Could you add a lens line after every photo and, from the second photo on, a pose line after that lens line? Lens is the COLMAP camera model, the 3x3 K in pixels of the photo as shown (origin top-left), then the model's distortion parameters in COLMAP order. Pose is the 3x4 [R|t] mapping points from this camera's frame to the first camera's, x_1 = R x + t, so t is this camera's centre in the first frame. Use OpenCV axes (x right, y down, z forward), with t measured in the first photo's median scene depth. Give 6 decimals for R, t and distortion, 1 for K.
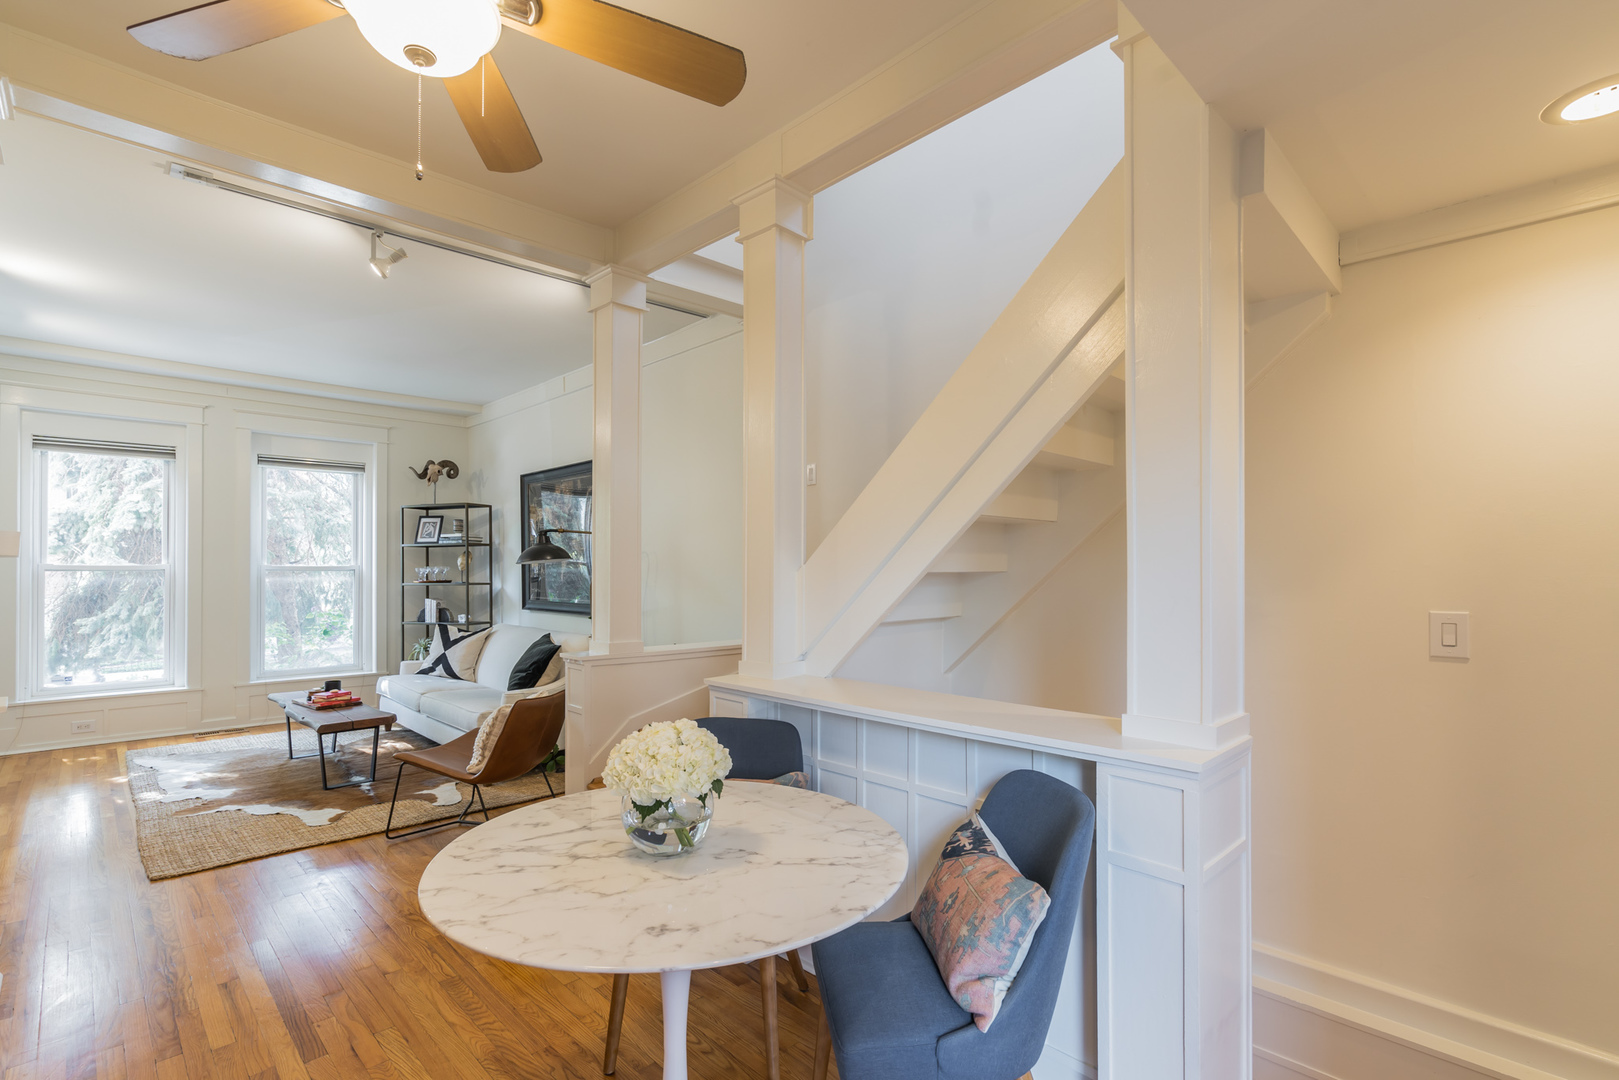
lens RADIAL K [[758.3, 0, 810.3], [0, 758.3, 562.2], [0, 0, 1]] dist [-0.004312, 0.000122]
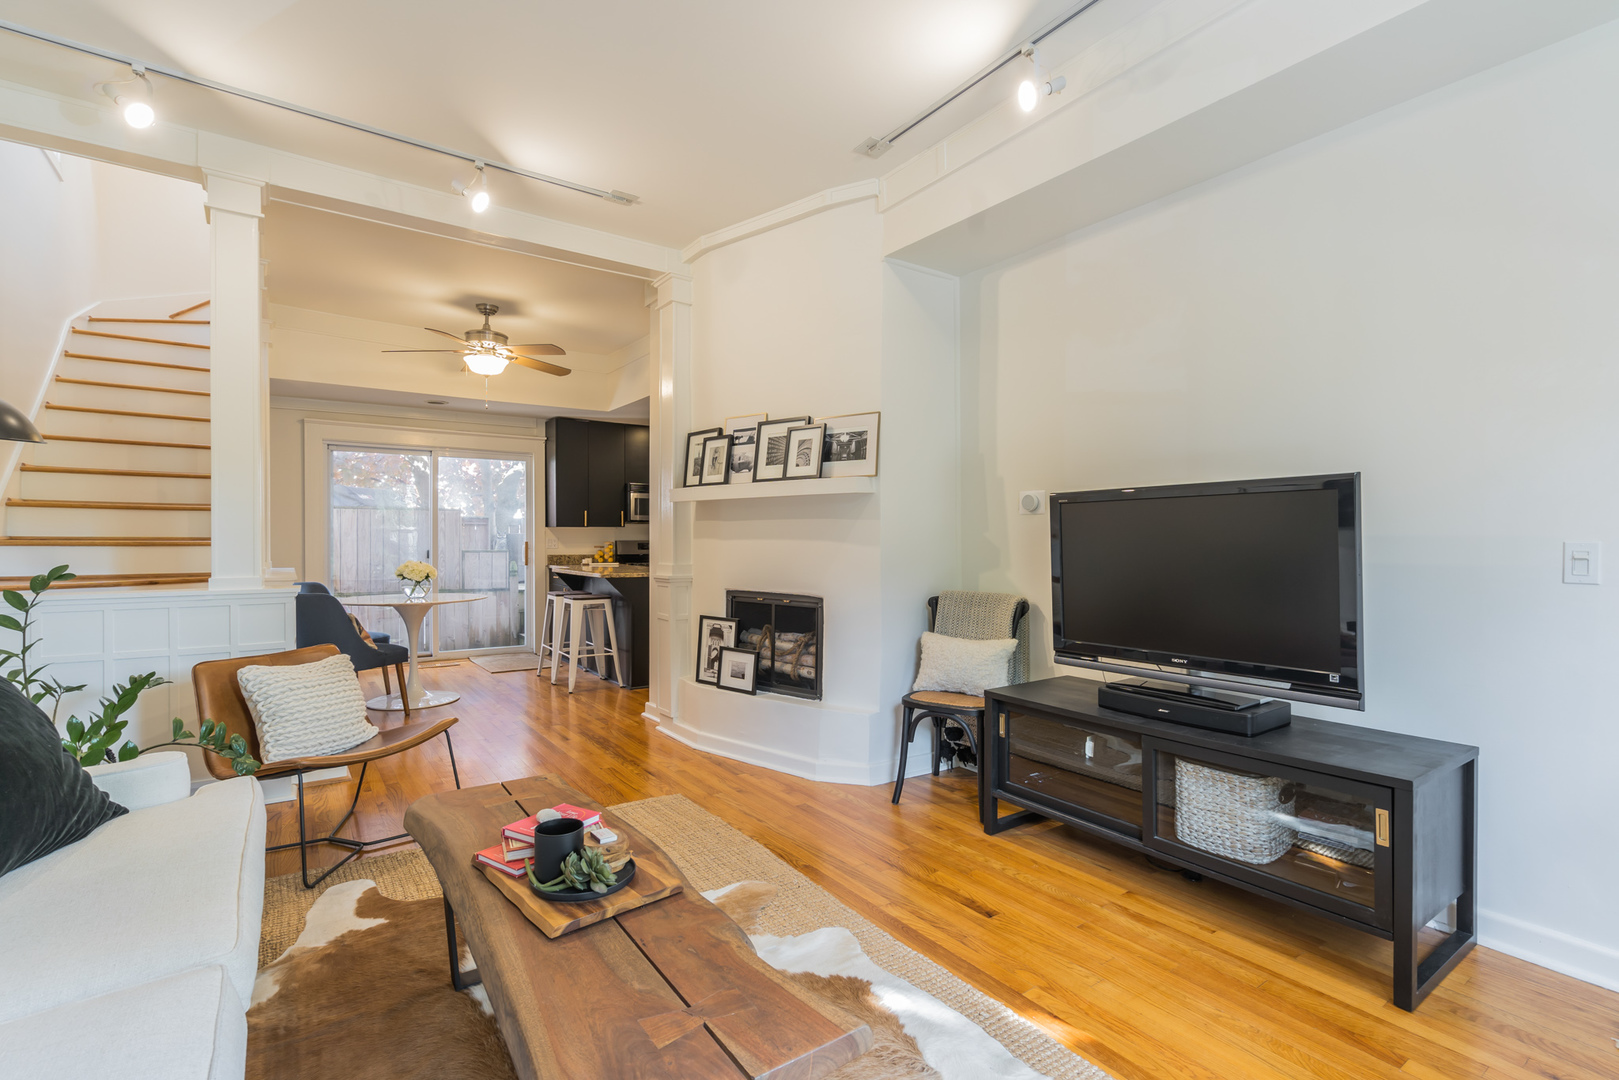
lens RADIAL K [[745.1, 0, 812.3], [0, 745.1, 544.3], [0, 0, 1]] dist [-0.013241, 0.010338]
pose [[-0.988260, -0.000996, 0.152777, -0.632399], [-0.001407, 0.999996, -0.002583, 0.037518], [-0.152774, -0.002768, -0.988257, 1.041429]]
